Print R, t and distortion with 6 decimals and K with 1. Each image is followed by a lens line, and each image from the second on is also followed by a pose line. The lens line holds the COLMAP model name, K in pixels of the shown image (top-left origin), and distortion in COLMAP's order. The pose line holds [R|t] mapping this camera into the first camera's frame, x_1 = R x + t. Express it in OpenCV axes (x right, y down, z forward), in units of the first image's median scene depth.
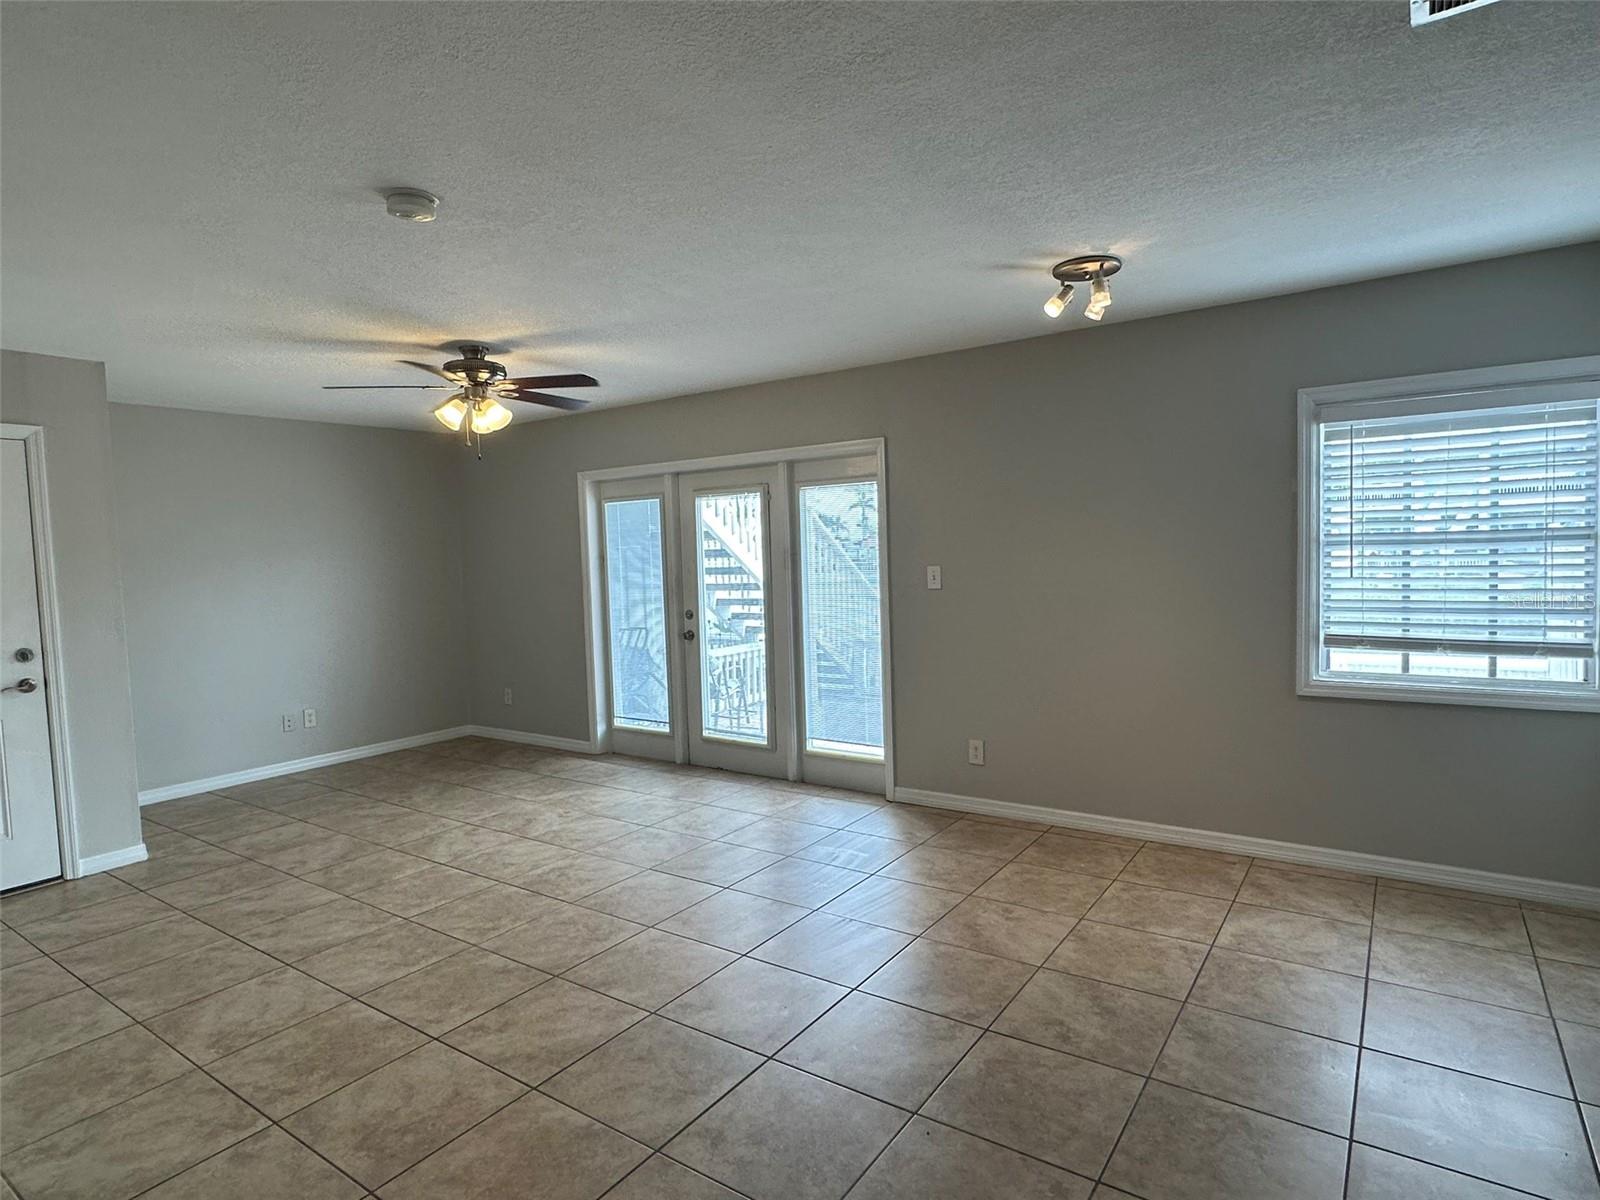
lens RADIAL K [[877.7, 0, 790.4], [0, 877.7, 602.4], [0, 0, 1]] dist [-0.005642, 0.001467]
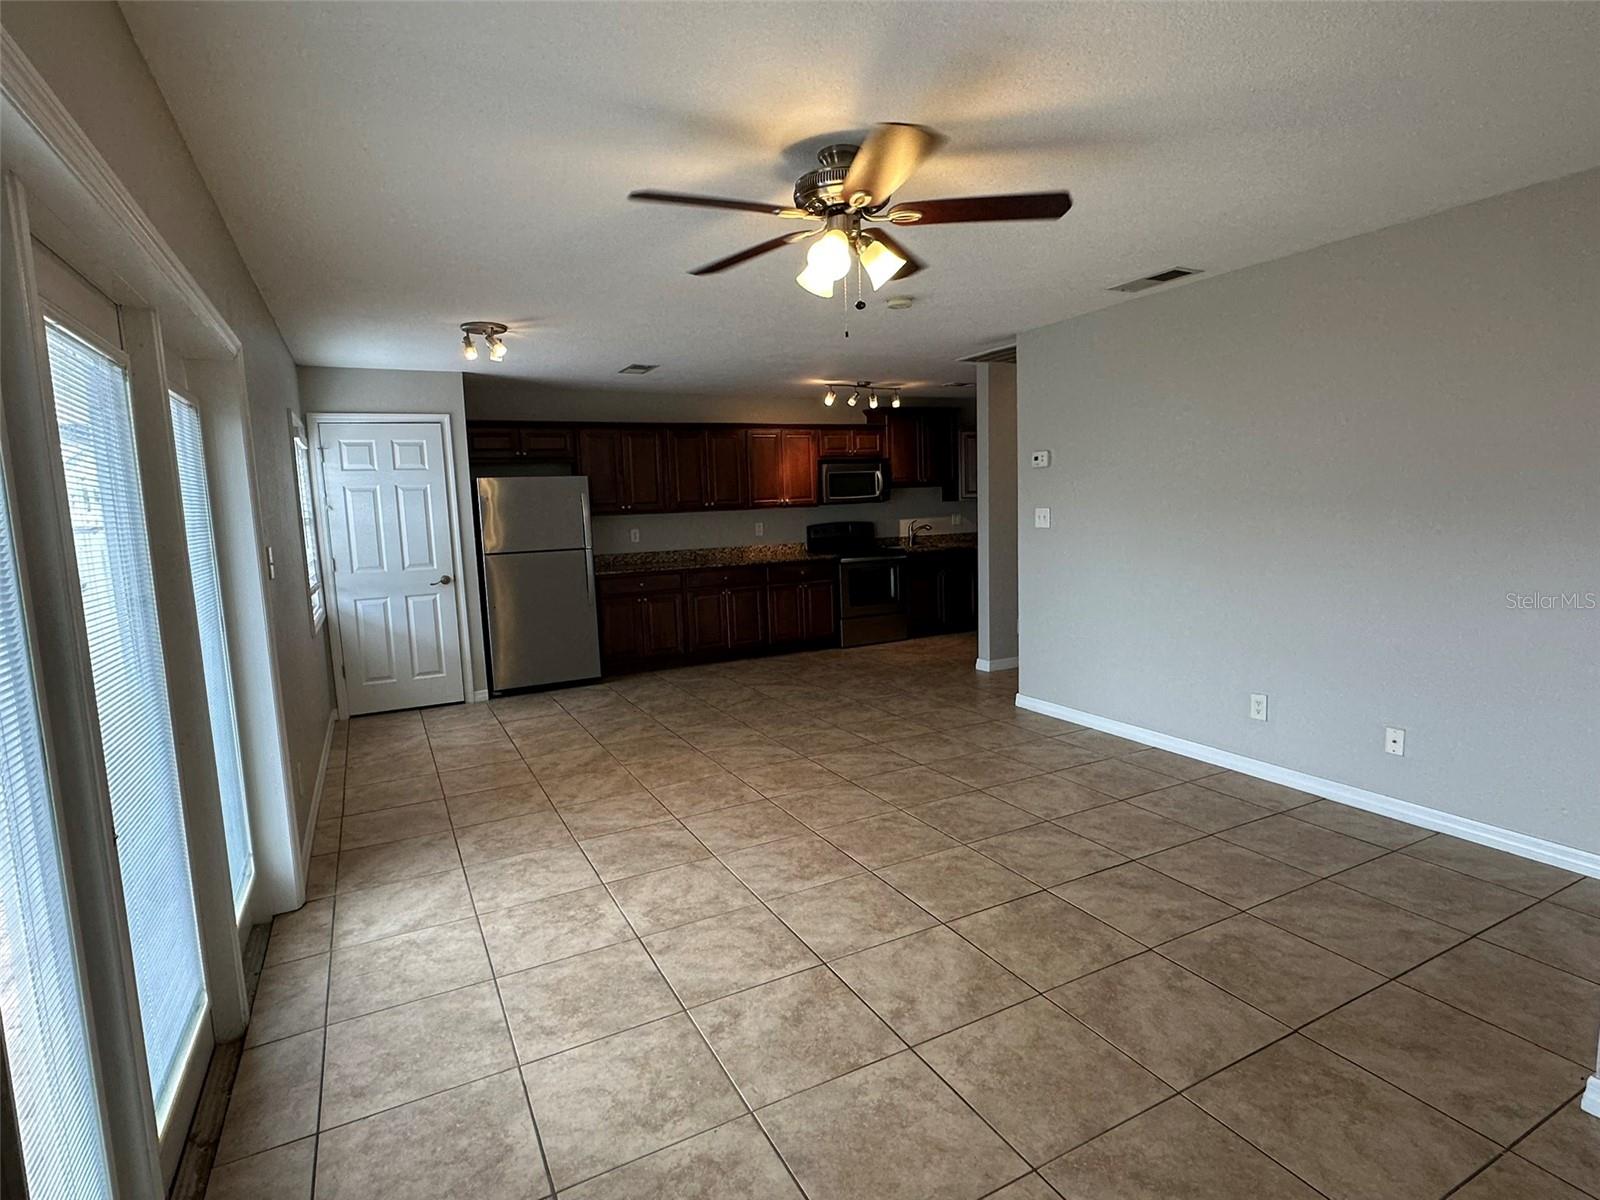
lens RADIAL K [[824.9, 0, 789.9], [0, 824.9, 603.3], [0, 0, 1]] dist [-0.001711, -0.001272]
pose [[-0.883579, 0.006107, 0.468243, -0.636830], [0.093371, 0.982134, 0.163382, -0.080992], [-0.458880, 0.188081, -0.868363, 1.679667]]
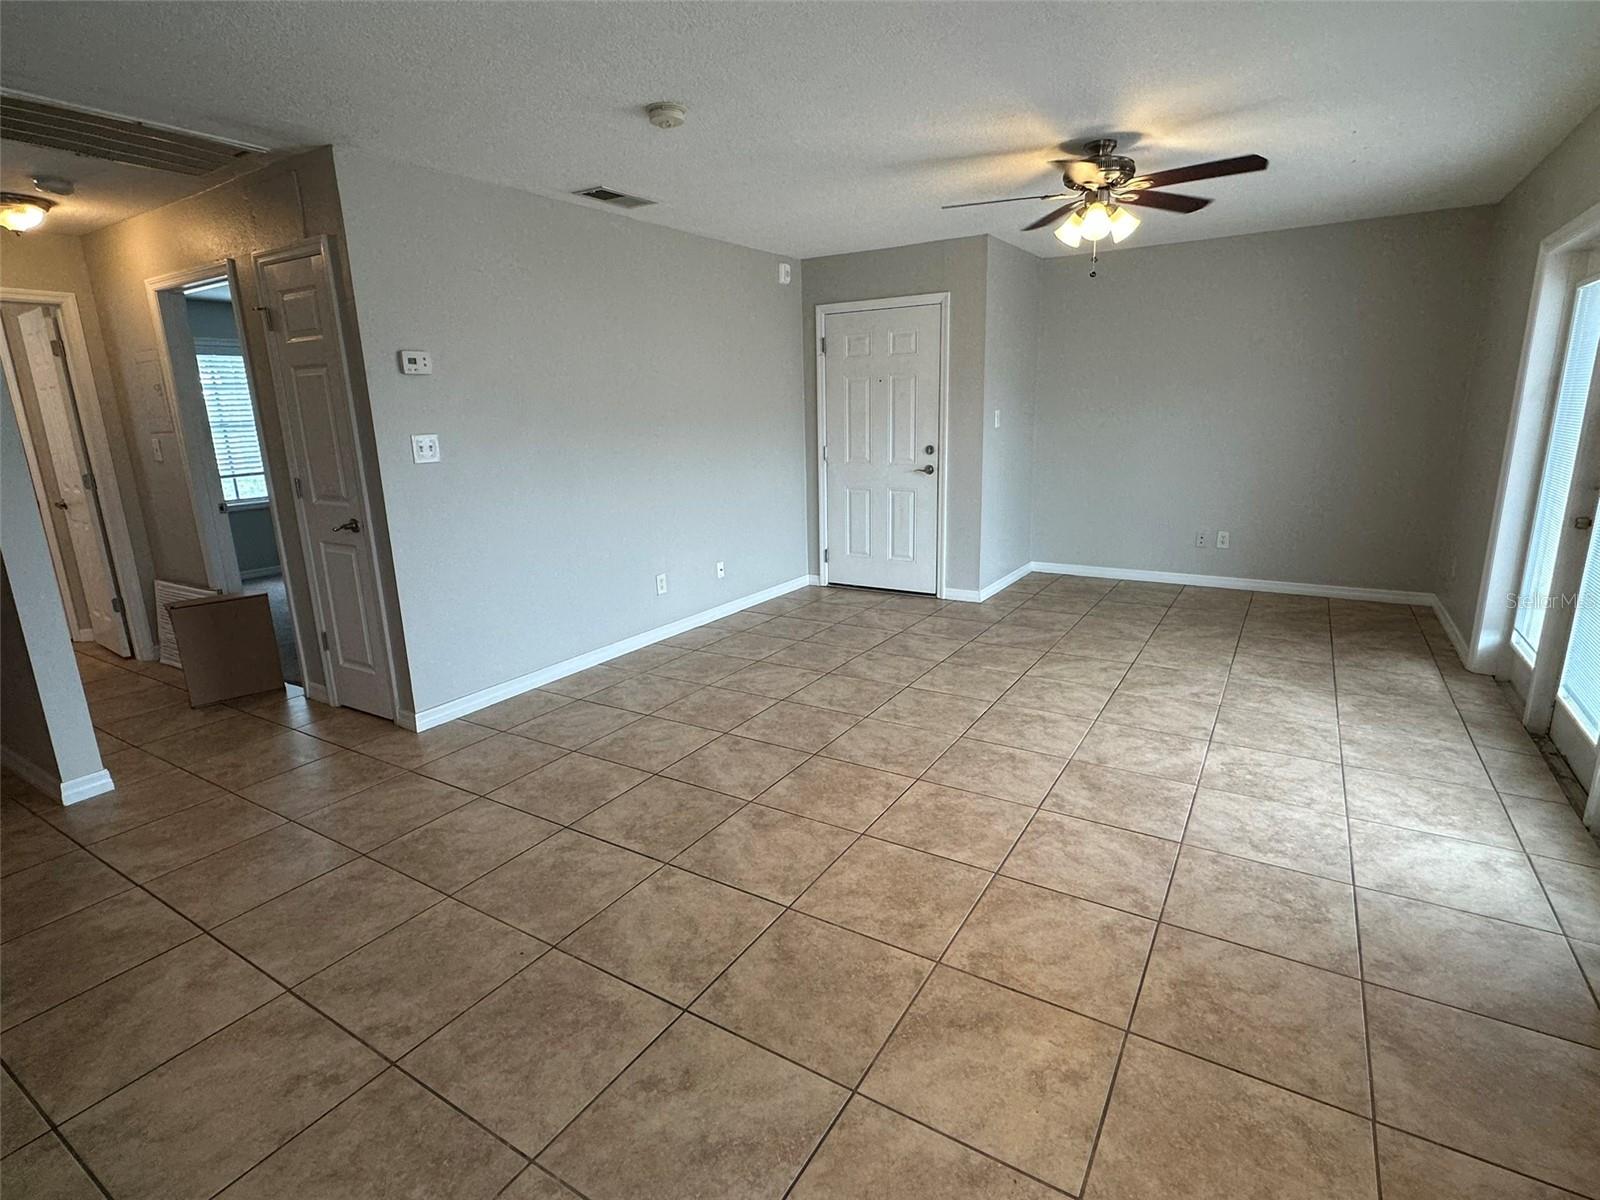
lens RADIAL K [[791.8, 0, 806.4], [0, 791.8, 599.0], [0, 0, 1]] dist [-0.000644, 0.002603]
pose [[0.064723, 0.266574, -0.961639, 0.548244], [-0.036495, 0.963647, 0.264674, -0.050138], [0.997236, 0.017964, 0.072099, 0.691581]]
